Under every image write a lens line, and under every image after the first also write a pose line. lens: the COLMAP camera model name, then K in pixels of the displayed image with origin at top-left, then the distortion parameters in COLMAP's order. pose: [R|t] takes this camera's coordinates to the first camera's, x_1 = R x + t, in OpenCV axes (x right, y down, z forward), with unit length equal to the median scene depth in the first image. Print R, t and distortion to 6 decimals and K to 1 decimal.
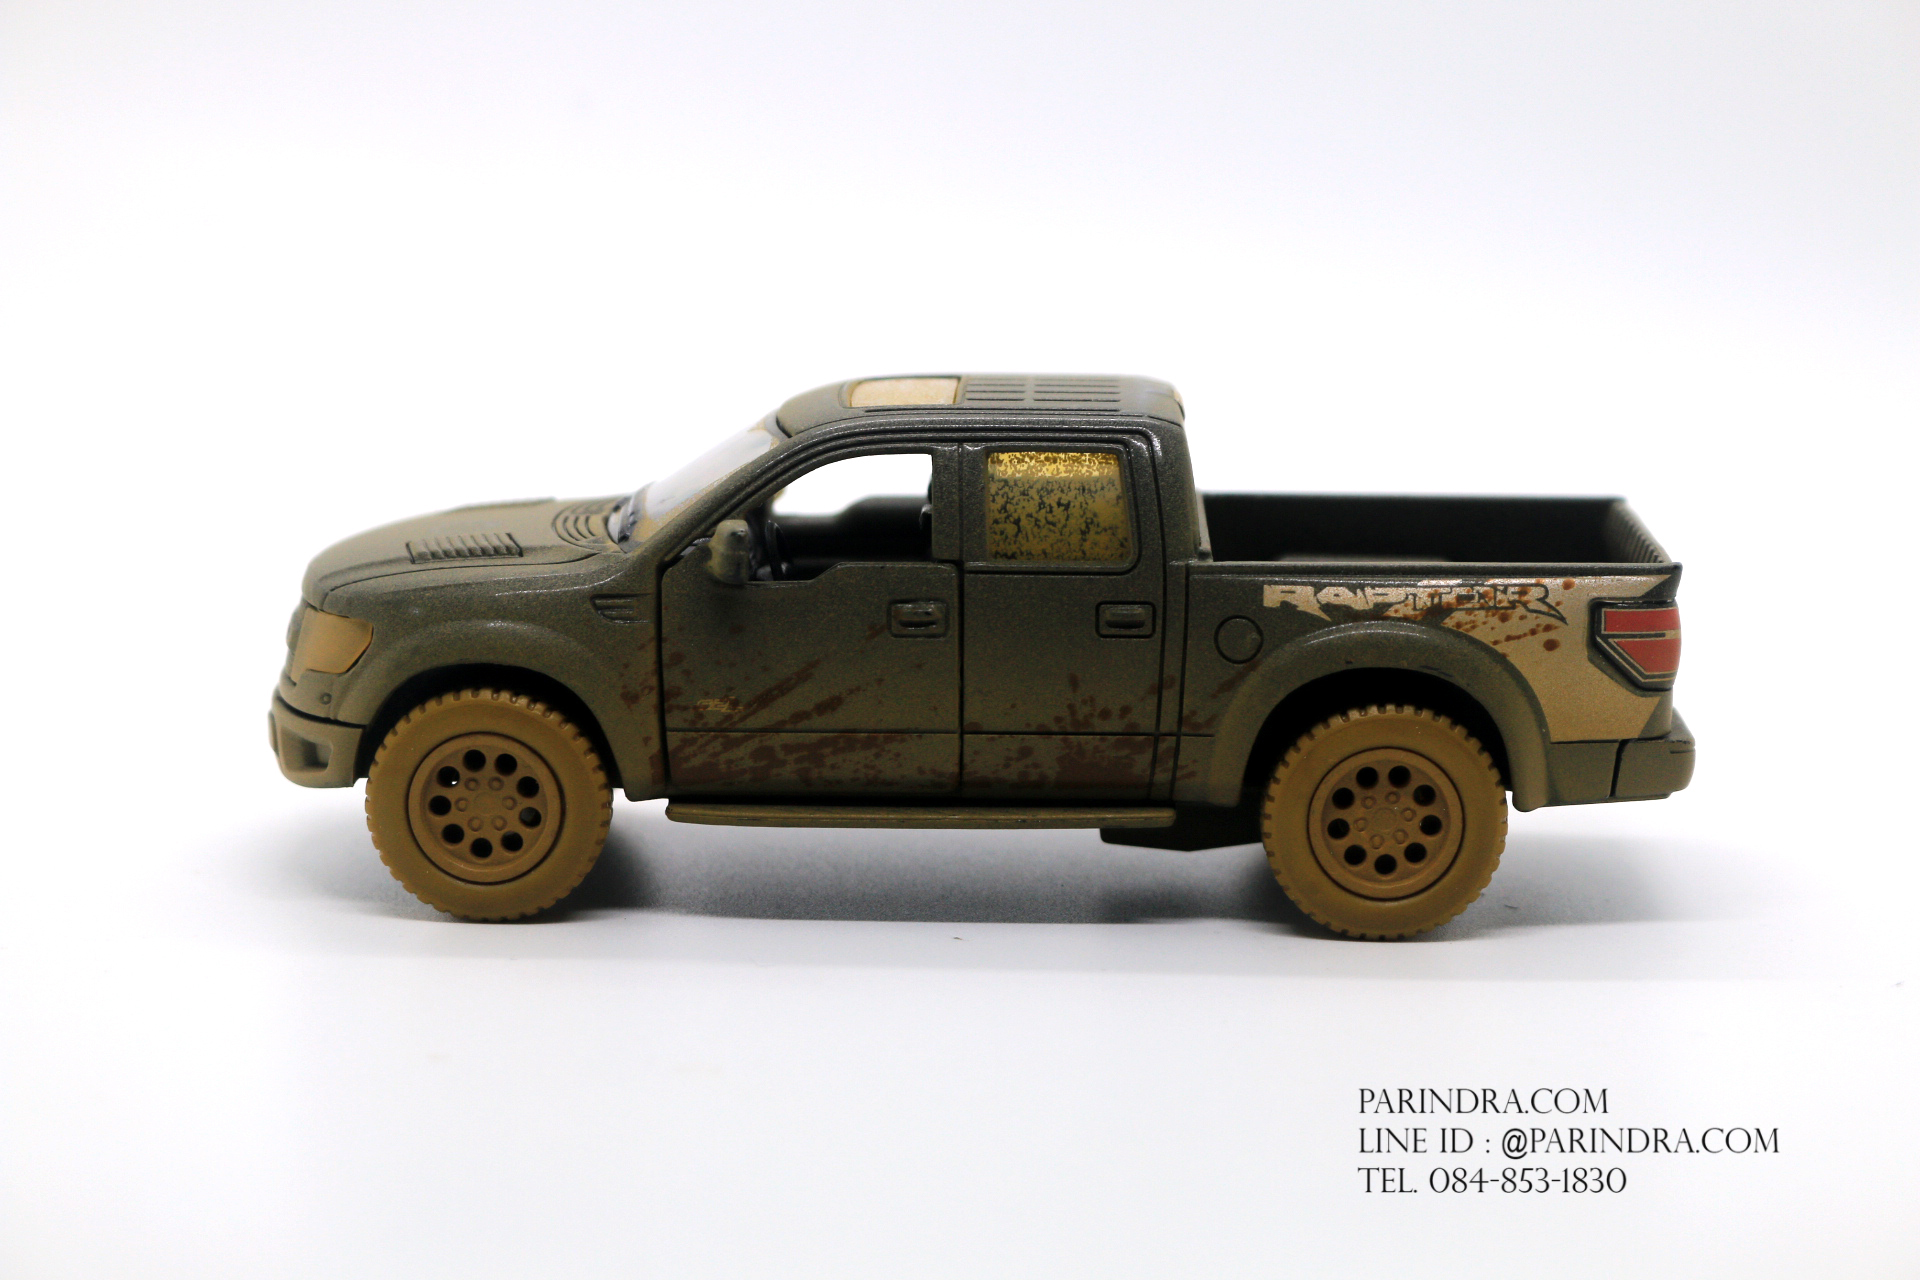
lens RADIAL K [[4683.1, 0, 960.0], [0, 4683.1, 640.0], [0, 0, 1]] dist [-0.026986, 0.411336]
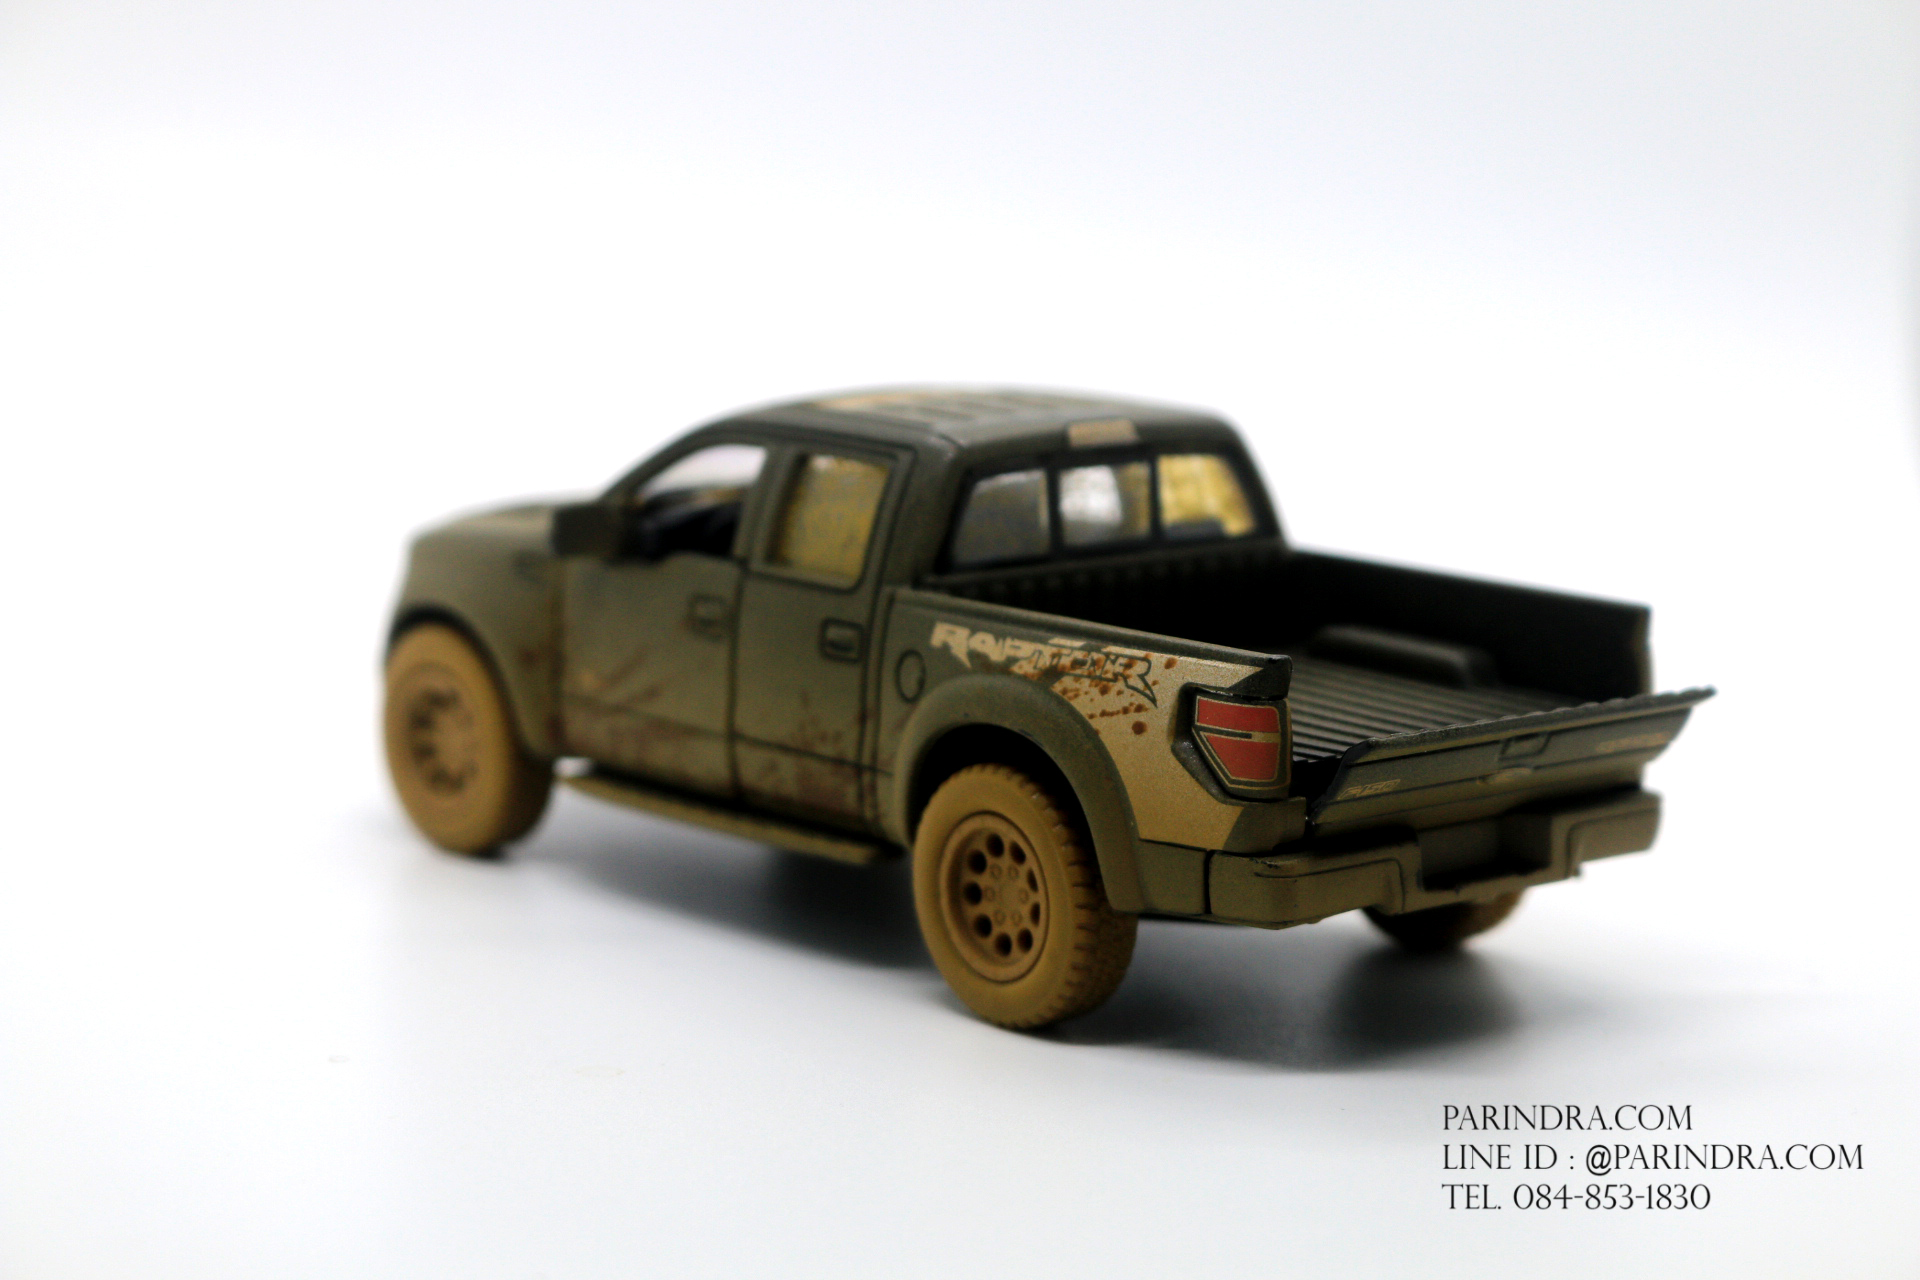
lens RADIAL K [[4683.1, 0, 960.0], [0, 4683.1, 640.0], [0, 0, 1]] dist [-0.026986, 0.411336]
pose [[0.672412, 0.123131, -0.729864, 0.741551], [-0.135470, 0.989883, 0.042191, -0.047744], [0.727675, 0.070505, 0.682289, 0.371001]]
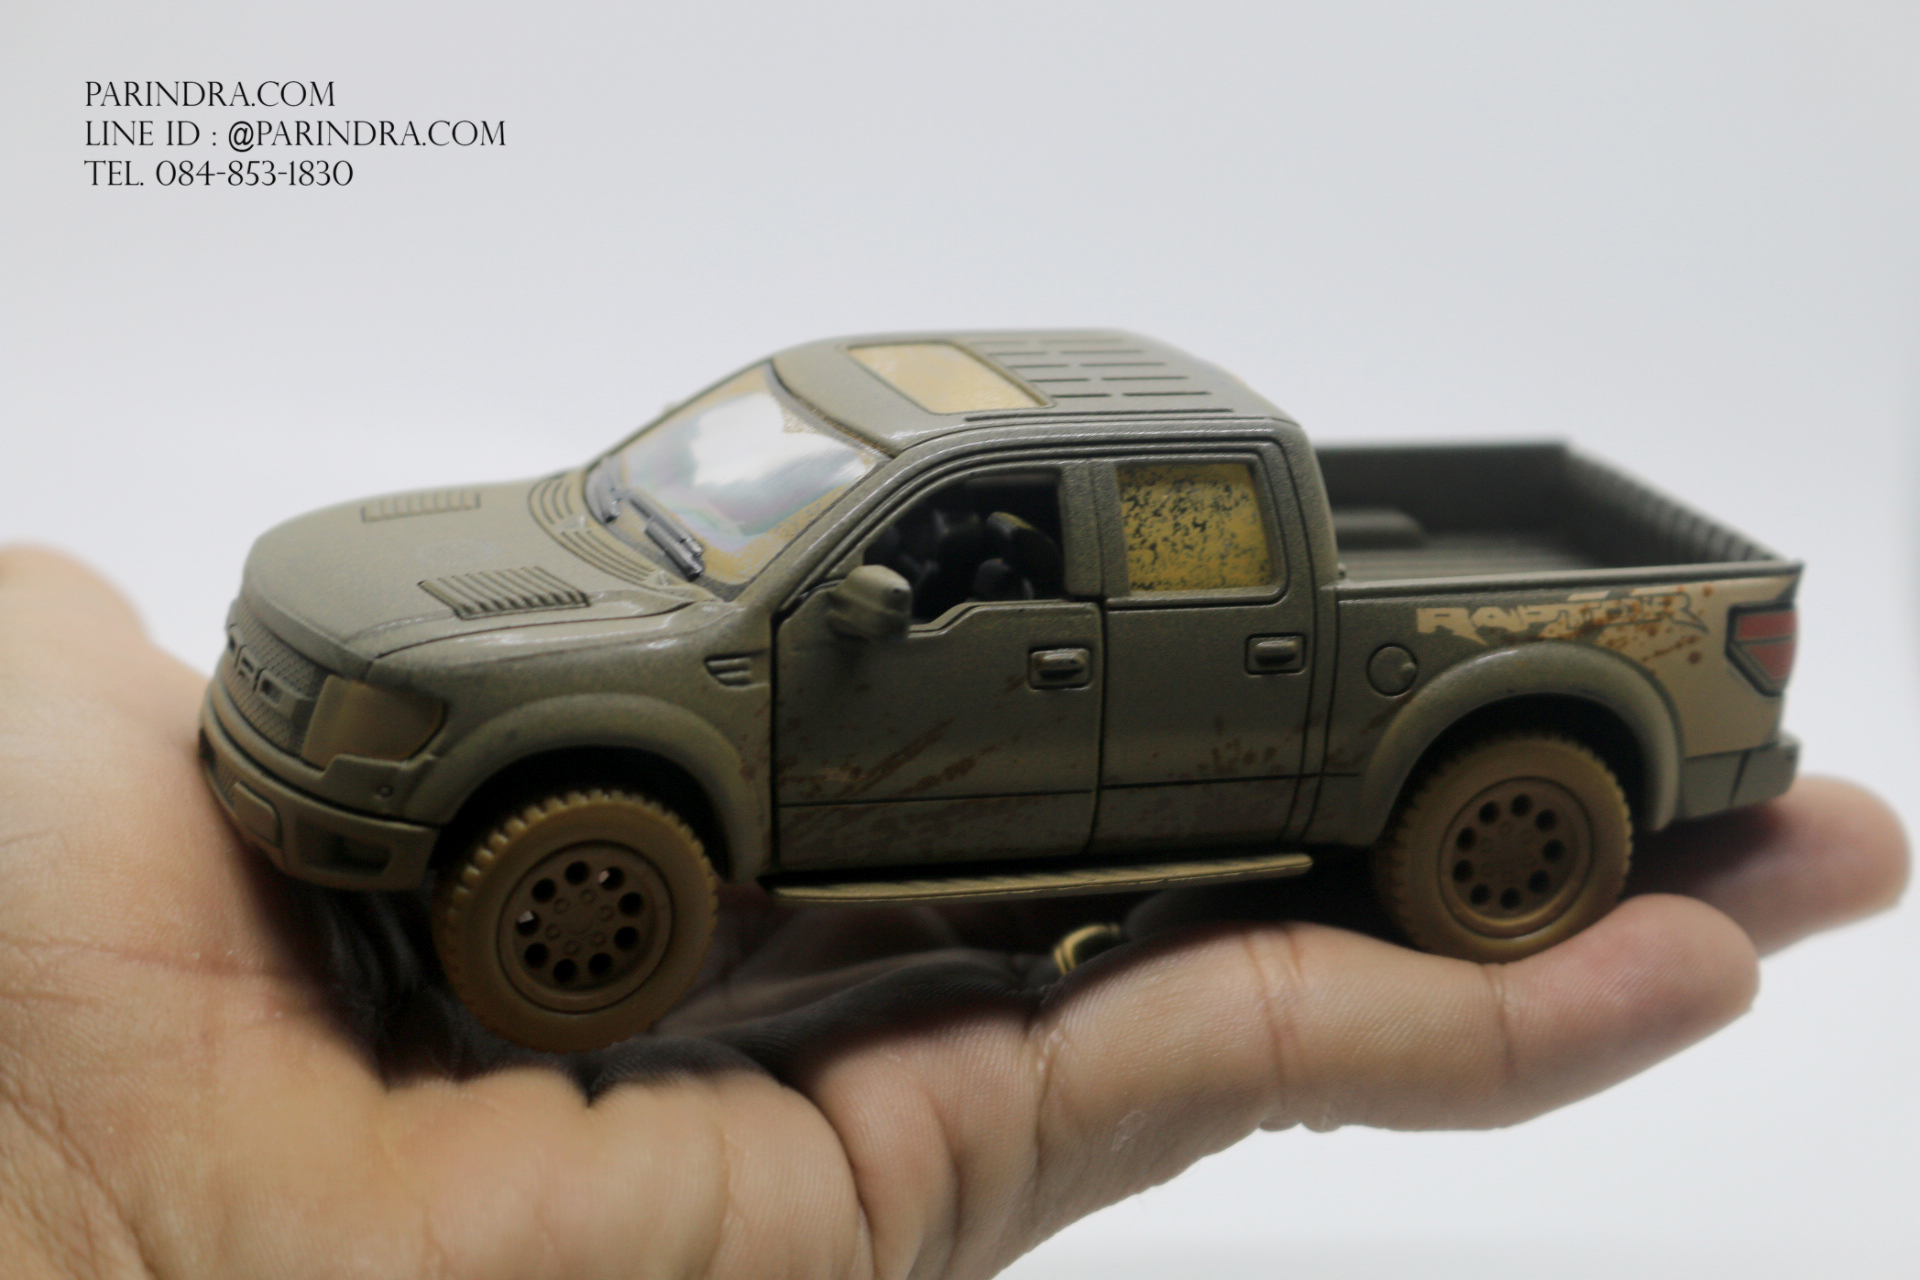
lens RADIAL K [[4683.1, 0, 960.0], [0, 4683.1, 640.0], [0, 0, 1]] dist [-0.026986, 0.411336]
pose [[0.923635, -0.053326, 0.379544, -0.358669], [0.009061, 0.993035, 0.117471, -0.112288], [-0.383165, -0.105062, 0.917685, 0.203533]]
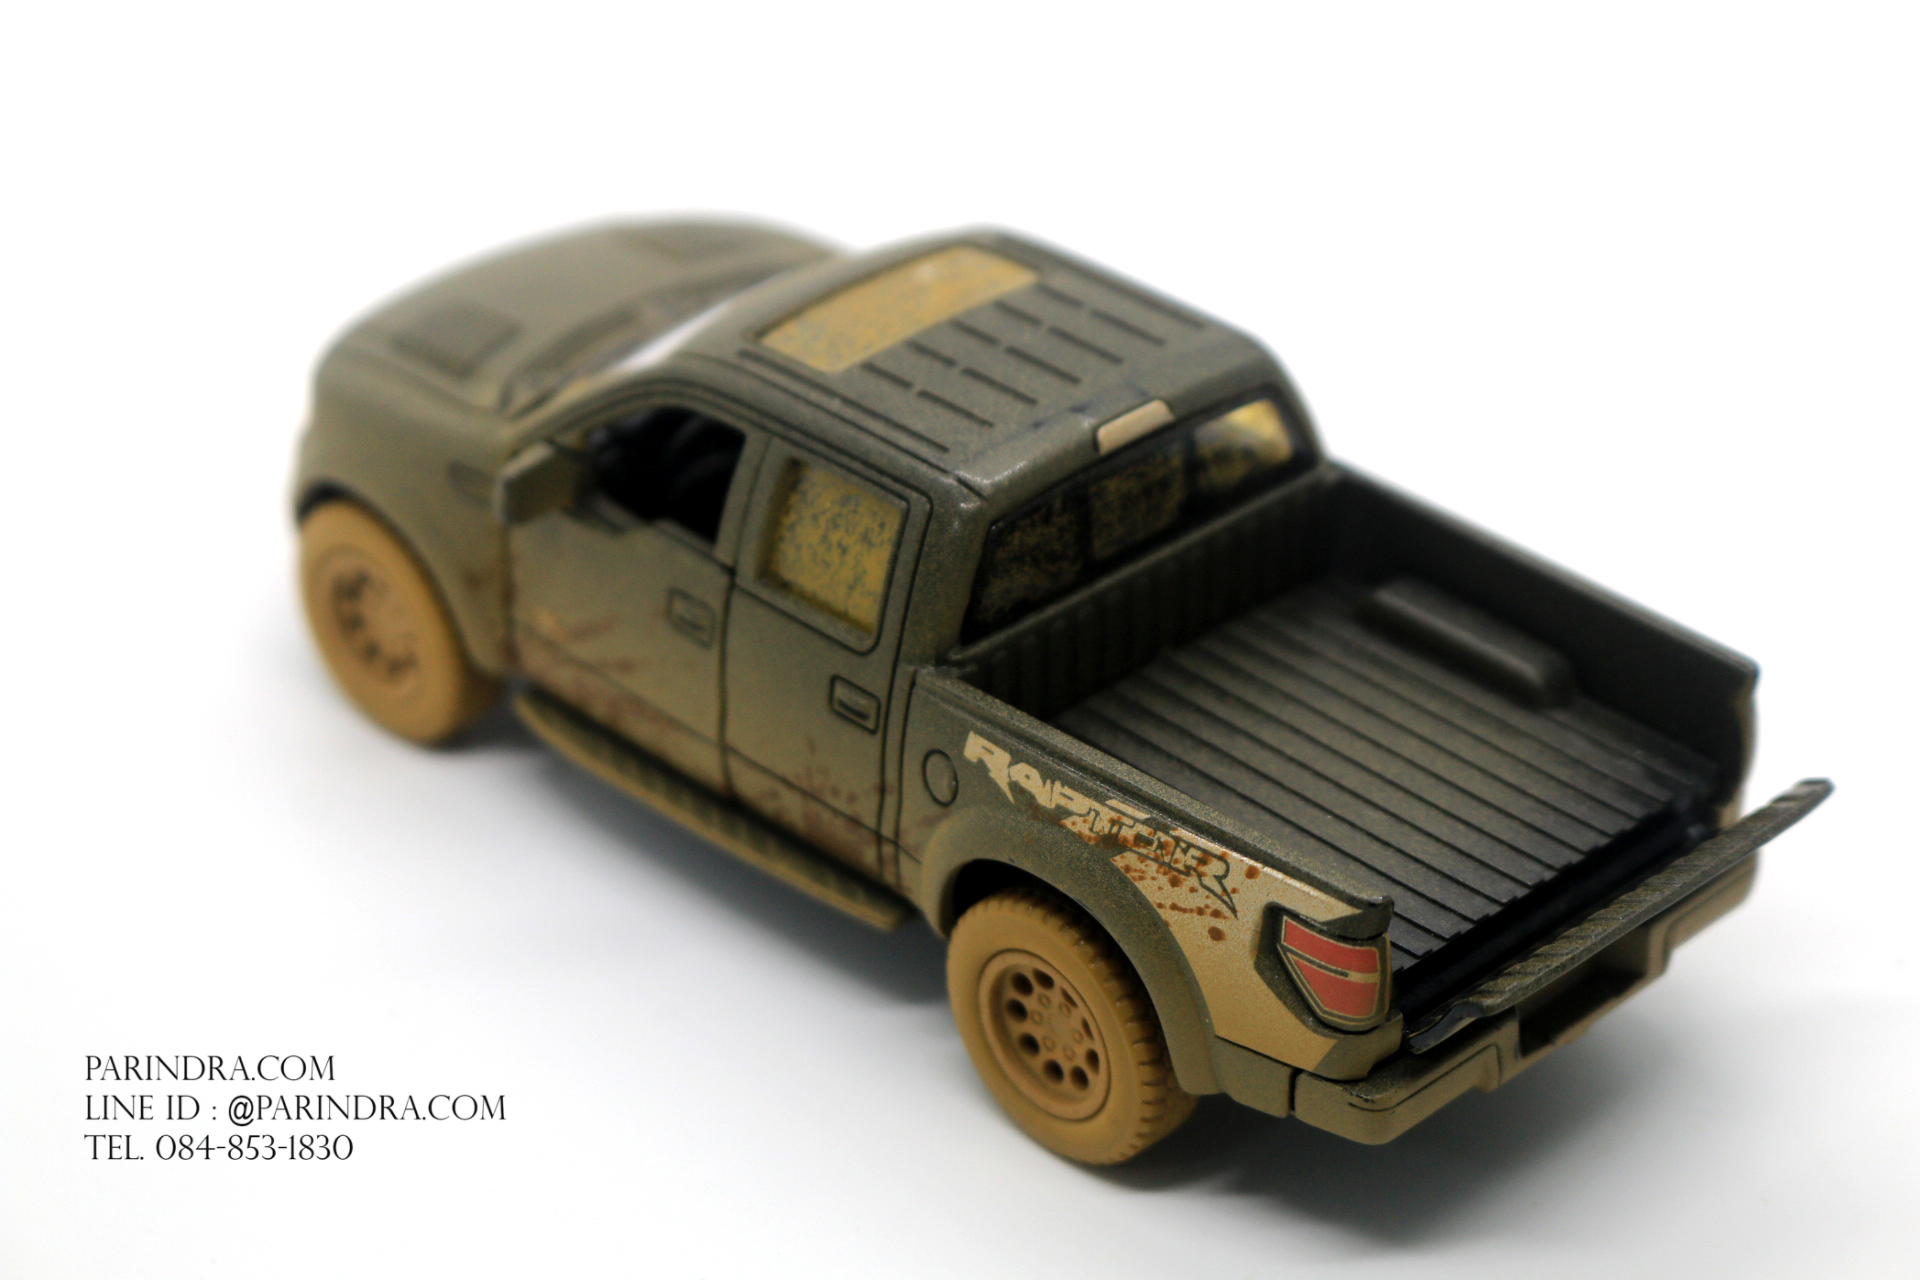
lens RADIAL K [[4683.1, 0, 960.0], [0, 4683.1, 640.0], [0, 0, 1]] dist [-0.026986, 0.411336]
pose [[0.723753, 0.357713, -0.590104, 0.543271], [-0.117150, 0.906431, 0.405782, -0.359870], [0.680042, -0.224555, 0.697938, 0.424979]]
